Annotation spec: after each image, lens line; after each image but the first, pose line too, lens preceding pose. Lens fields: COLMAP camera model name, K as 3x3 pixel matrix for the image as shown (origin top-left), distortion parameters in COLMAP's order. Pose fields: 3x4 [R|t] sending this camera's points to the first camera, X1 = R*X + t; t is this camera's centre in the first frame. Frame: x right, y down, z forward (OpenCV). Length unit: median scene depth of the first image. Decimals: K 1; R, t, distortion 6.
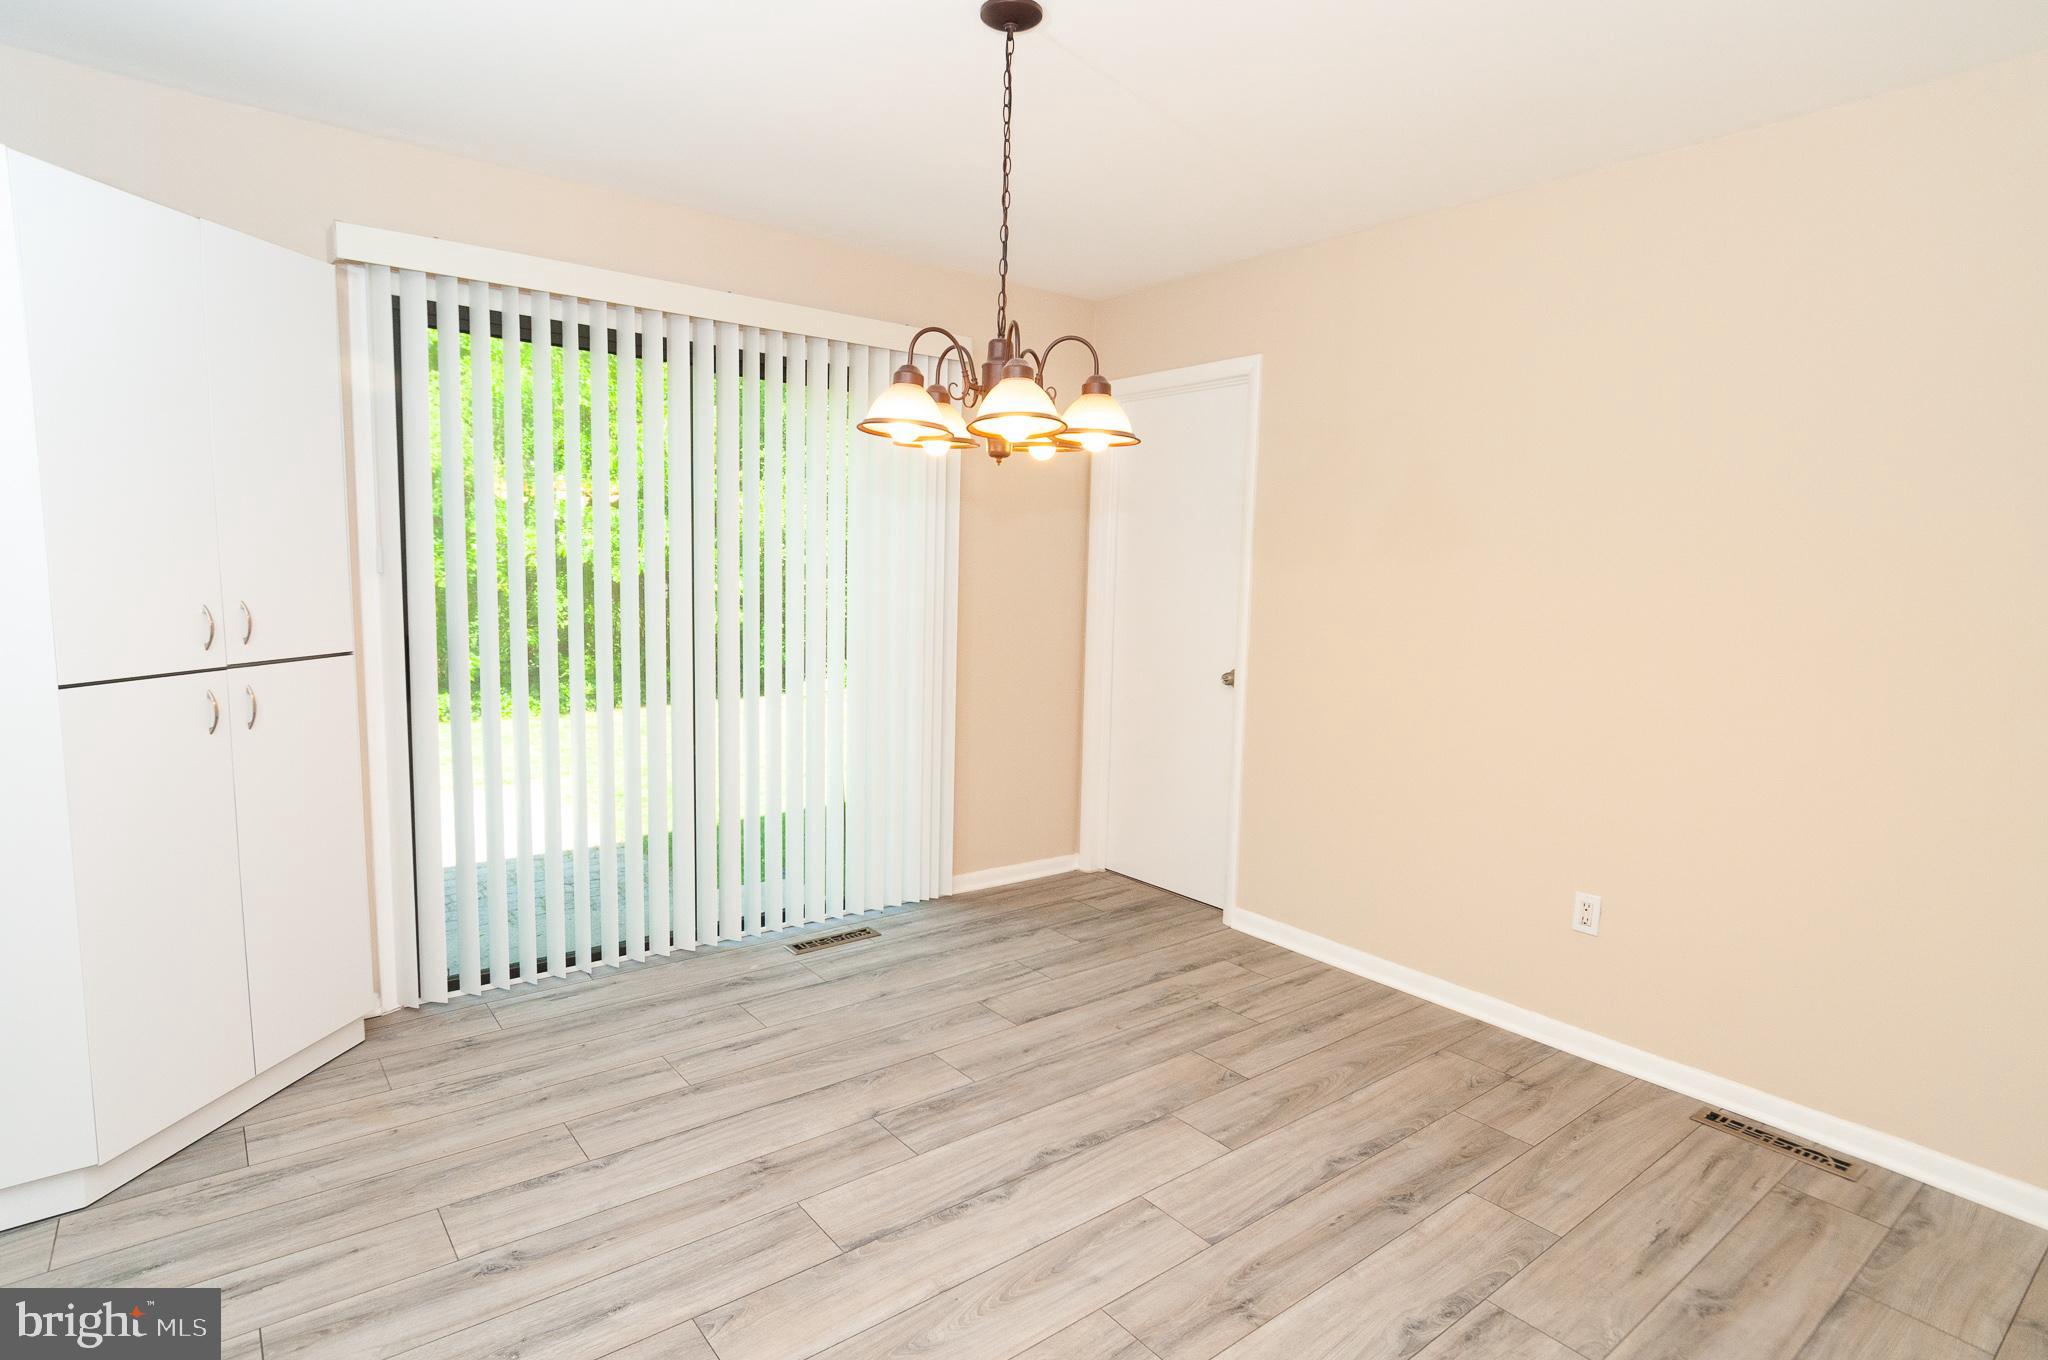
lens RADIAL K [[1055.9, 0, 1019.2], [0, 1055.9, 686.5], [0, 0, 1]] dist [0.018354, -0.019359]
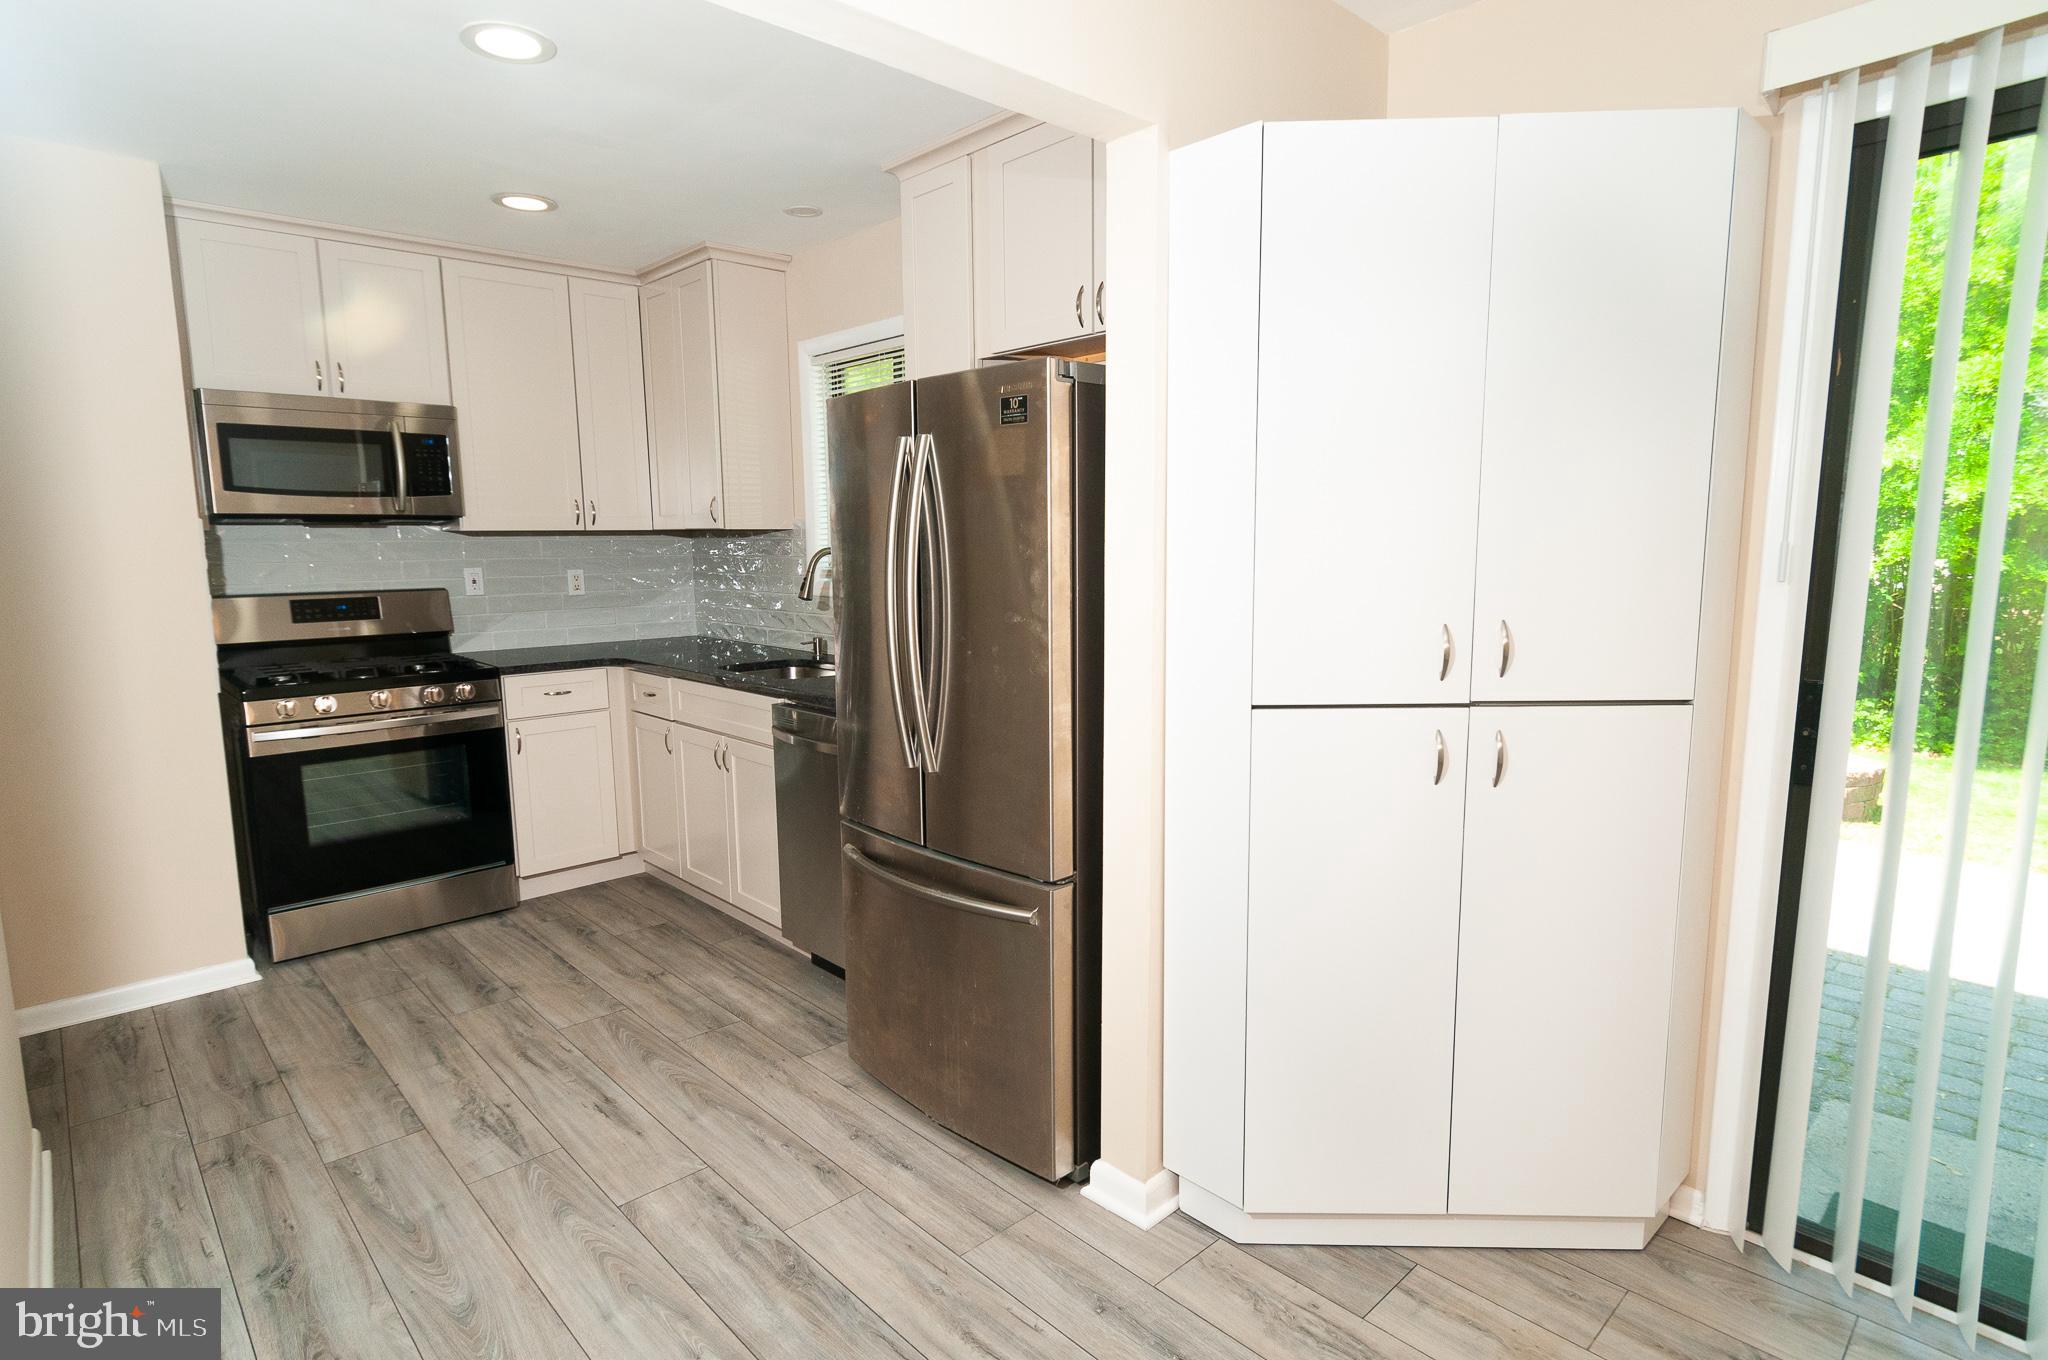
lens RADIAL K [[1055.9, 0, 1019.2], [0, 1055.9, 686.5], [0, 0, 1]] dist [0.018354, -0.019359]
pose [[0.087234, 0.114141, -0.989627, -0.005059], [-0.101051, 0.989304, 0.105196, -0.071809], [0.991049, 0.090826, 0.097835, 0.536888]]
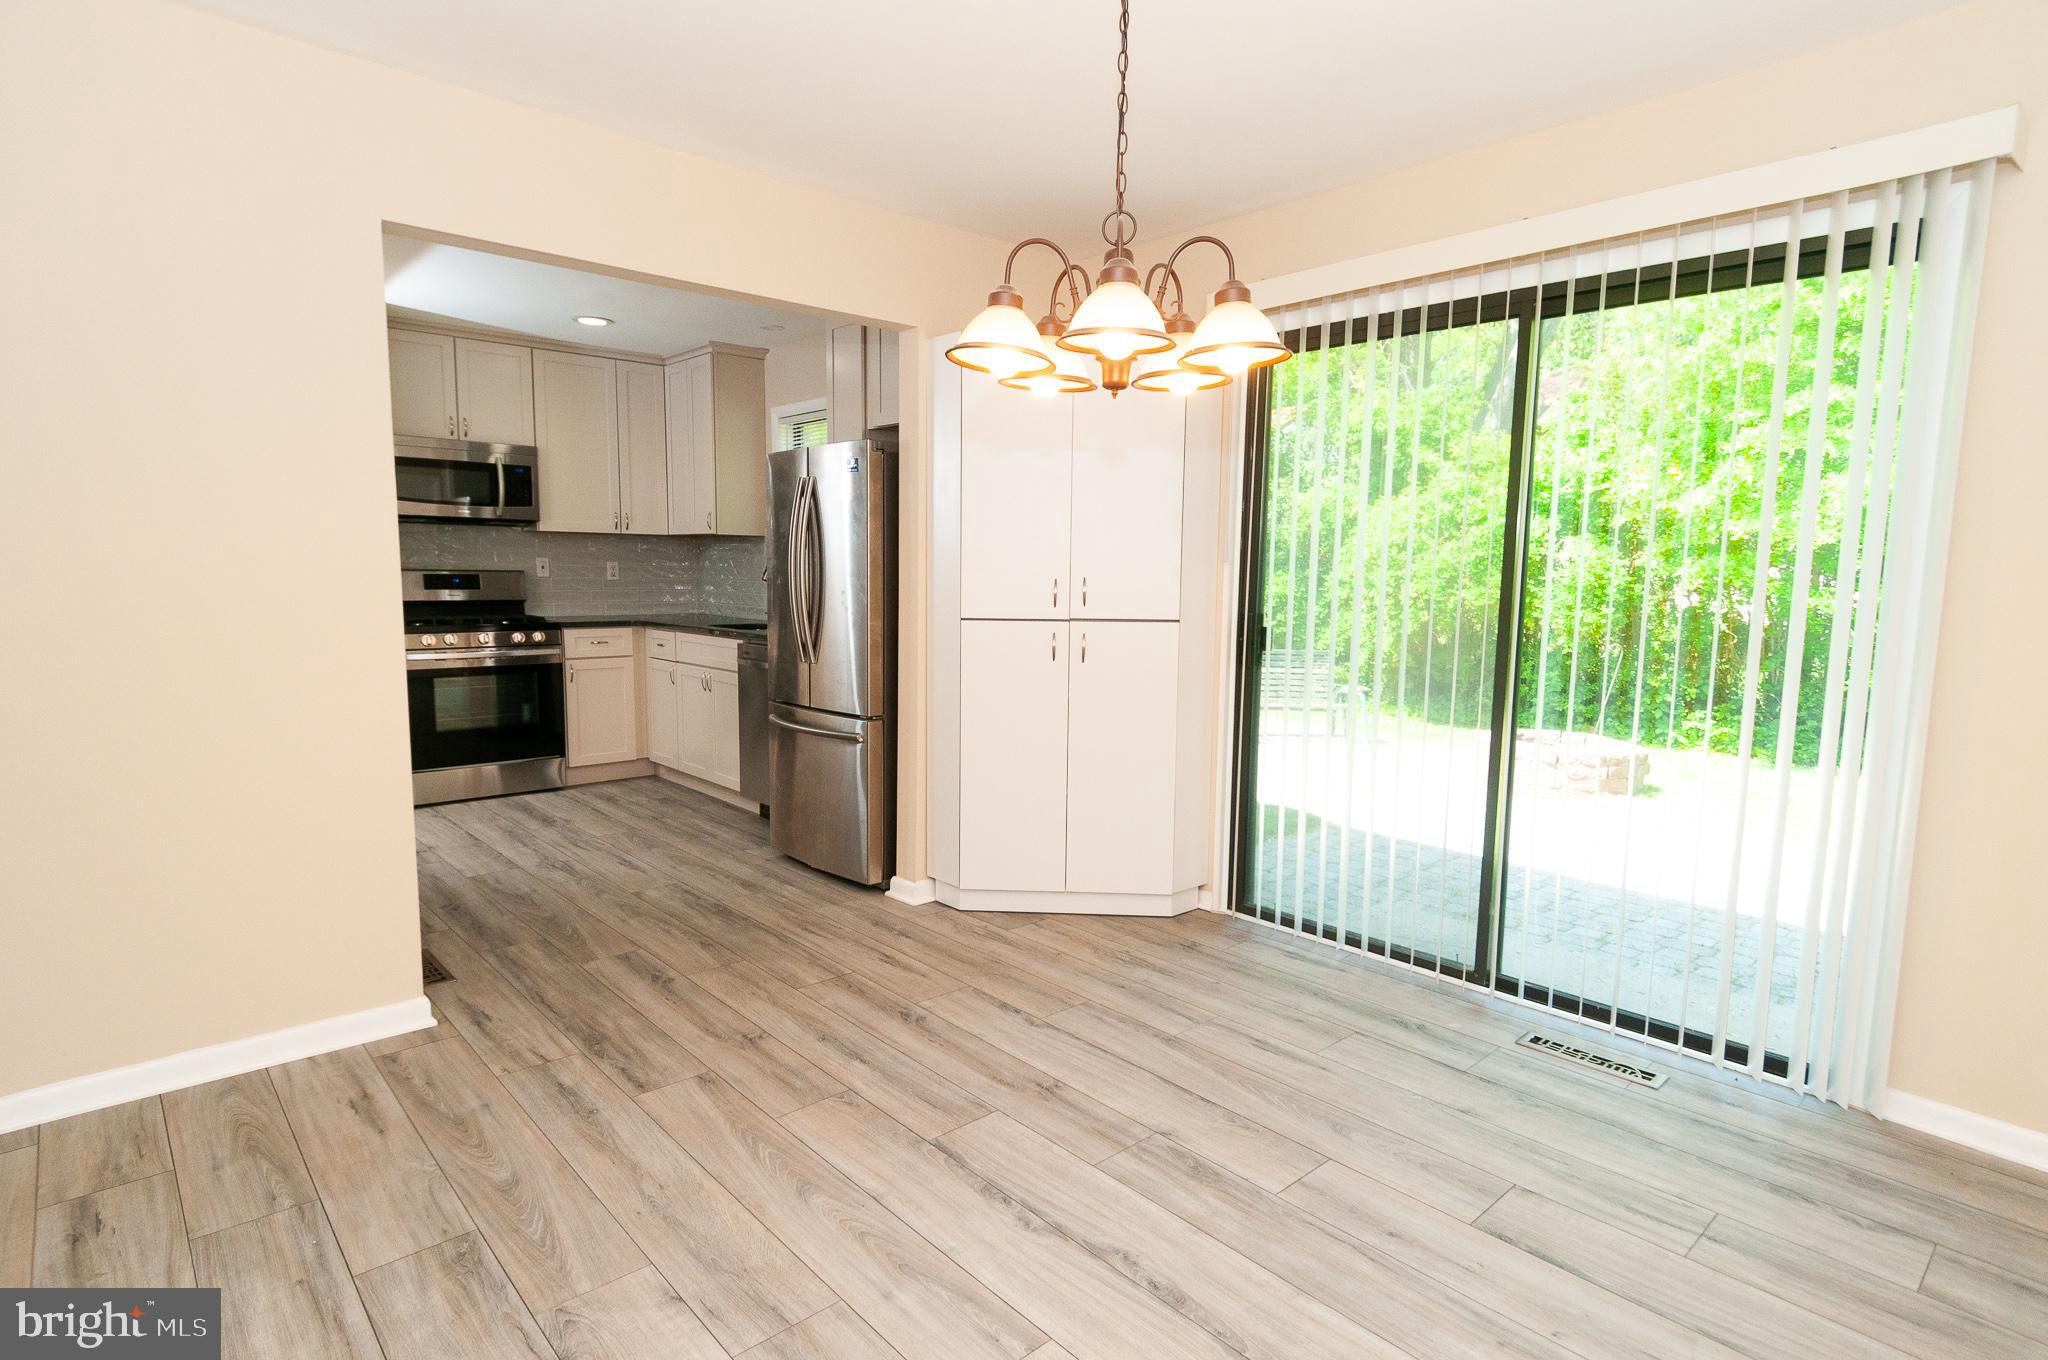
lens RADIAL K [[1055.9, 0, 1019.2], [0, 1055.9, 686.5], [0, 0, 1]] dist [0.018354, -0.019359]
pose [[0.067143, 0.087720, -0.993880, 0.706536], [-0.124937, 0.989026, 0.078851, -0.030631], [0.989890, 0.118878, 0.077365, 0.740858]]
